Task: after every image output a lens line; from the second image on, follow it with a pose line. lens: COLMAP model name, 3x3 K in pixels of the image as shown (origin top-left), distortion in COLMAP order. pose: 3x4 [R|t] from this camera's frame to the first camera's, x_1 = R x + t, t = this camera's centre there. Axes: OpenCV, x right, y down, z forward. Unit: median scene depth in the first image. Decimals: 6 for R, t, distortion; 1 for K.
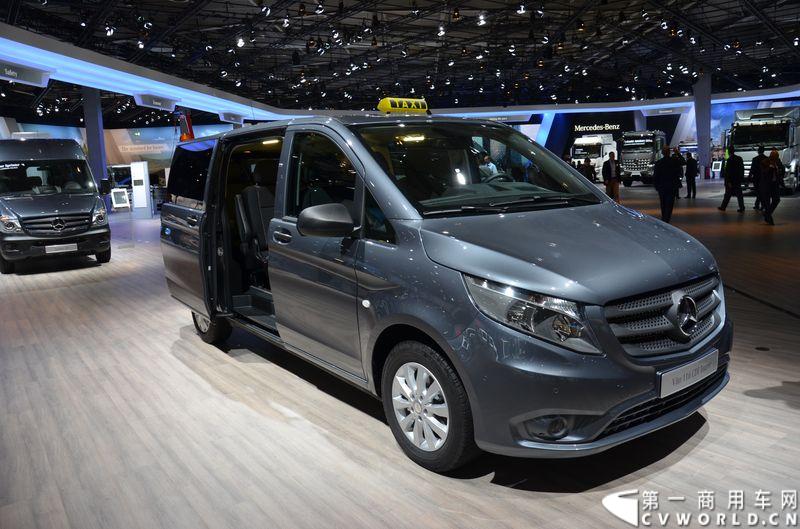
lens RADIAL K [[643.1, 0, 401.9], [0, 643.1, 269.3], [0, 0, 1]] dist [-0.172138, 0.163942]
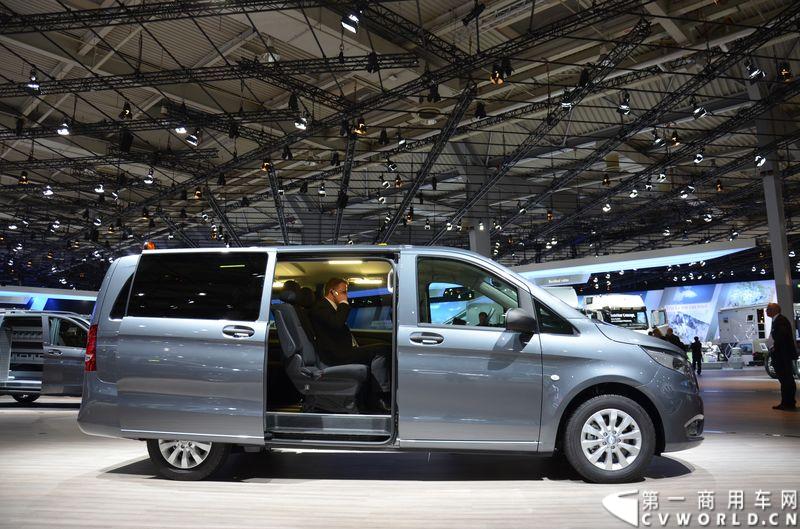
lens RADIAL K [[643.1, 0, 401.9], [0, 643.1, 269.3], [0, 0, 1]] dist [-0.172138, 0.163942]
pose [[0.623292, 0.129379, 0.771212, -1.115603], [0.122285, 0.957959, -0.259539, 0.119424], [-0.772369, 0.256076, 0.581267, 0.330055]]
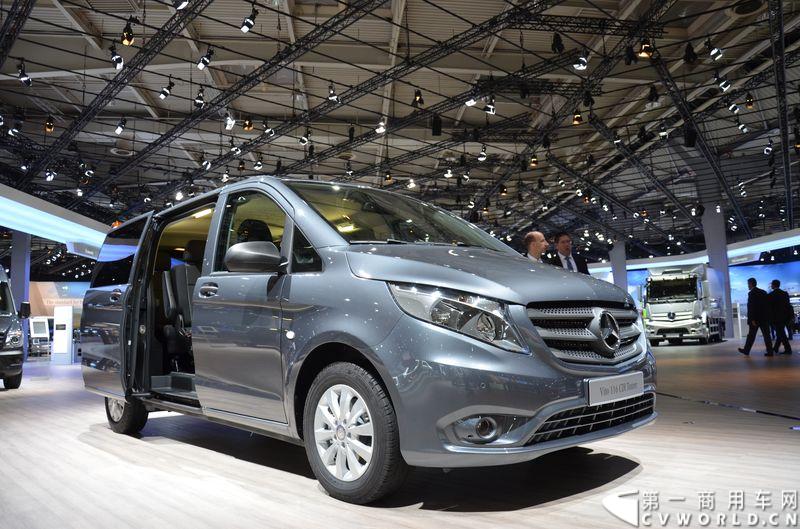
lens RADIAL K [[643.1, 0, 401.9], [0, 643.1, 269.3], [0, 0, 1]] dist [-0.172138, 0.163942]
pose [[0.994190, 0.026635, 0.104290, 0.007751], [0.003053, 0.961532, -0.274675, 0.186779], [-0.107594, 0.273397, 0.955865, 0.017679]]
